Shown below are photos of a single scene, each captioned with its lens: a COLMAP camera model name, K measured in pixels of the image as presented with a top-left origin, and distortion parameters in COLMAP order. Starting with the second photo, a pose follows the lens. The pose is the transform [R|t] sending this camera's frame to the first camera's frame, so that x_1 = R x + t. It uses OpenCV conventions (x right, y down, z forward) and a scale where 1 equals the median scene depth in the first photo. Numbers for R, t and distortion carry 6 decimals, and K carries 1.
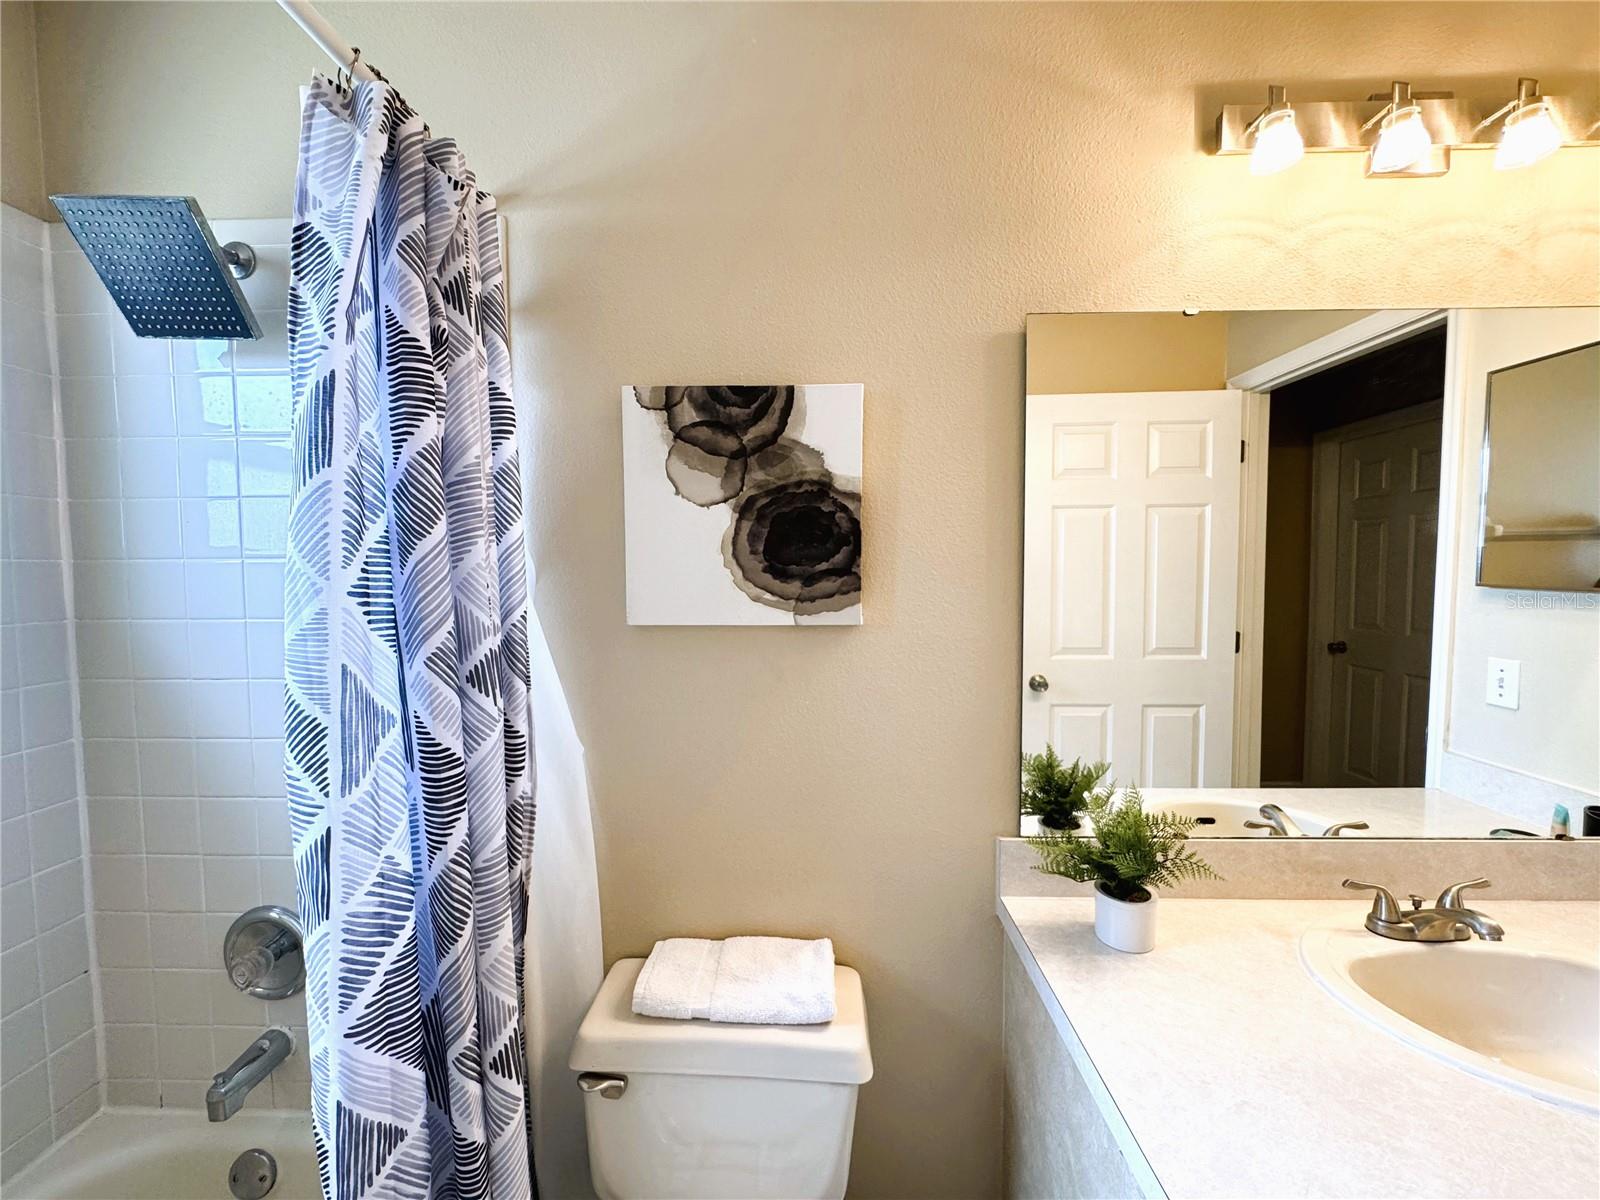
lens RADIAL K [[639.1, 0, 796.4], [0, 639.1, 598.3], [0, 0, 1]] dist [-0.005485, 0.001101]
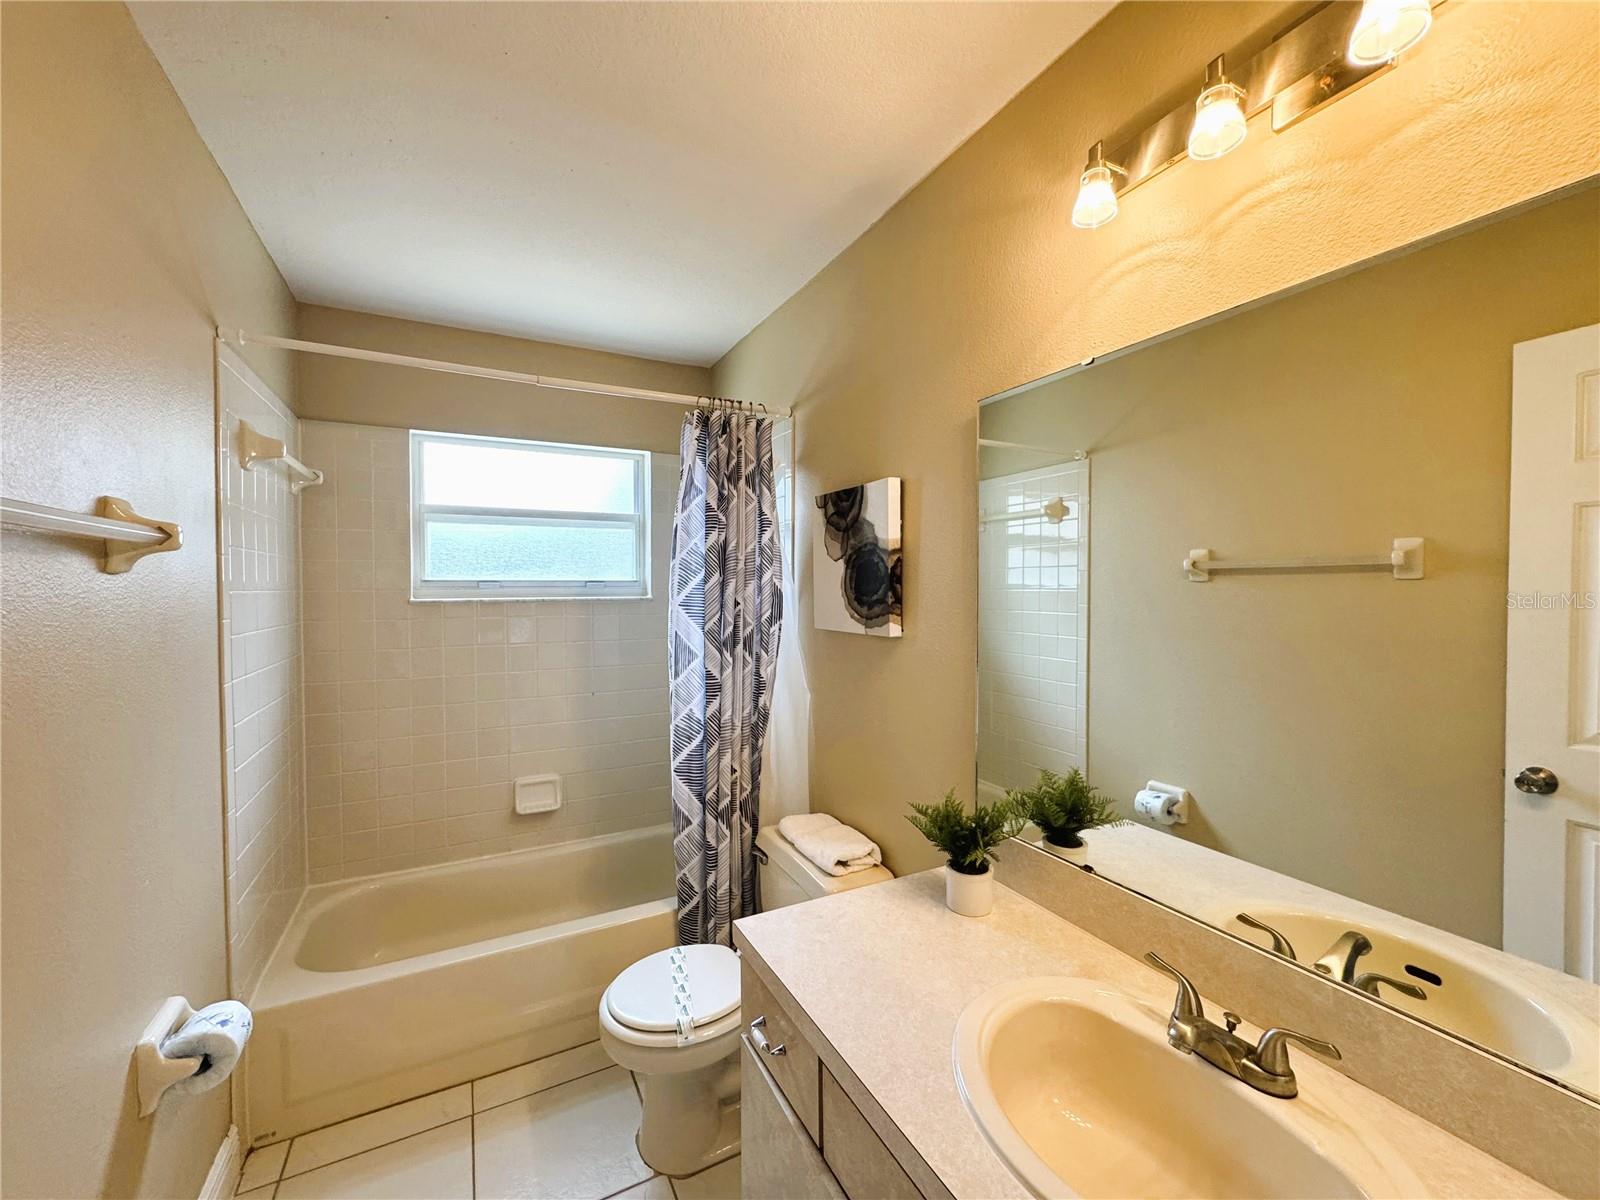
lens RADIAL K [[639.1, 0, 794.7], [0, 639.1, 592.6], [0, 0, 1]] dist [-0.005485, 0.001101]
pose [[0.478857, 0.011178, -0.877822, 1.312659], [-0.041948, 0.999068, -0.010161, -0.037937], [0.876890, 0.041689, 0.478879, 0.089067]]
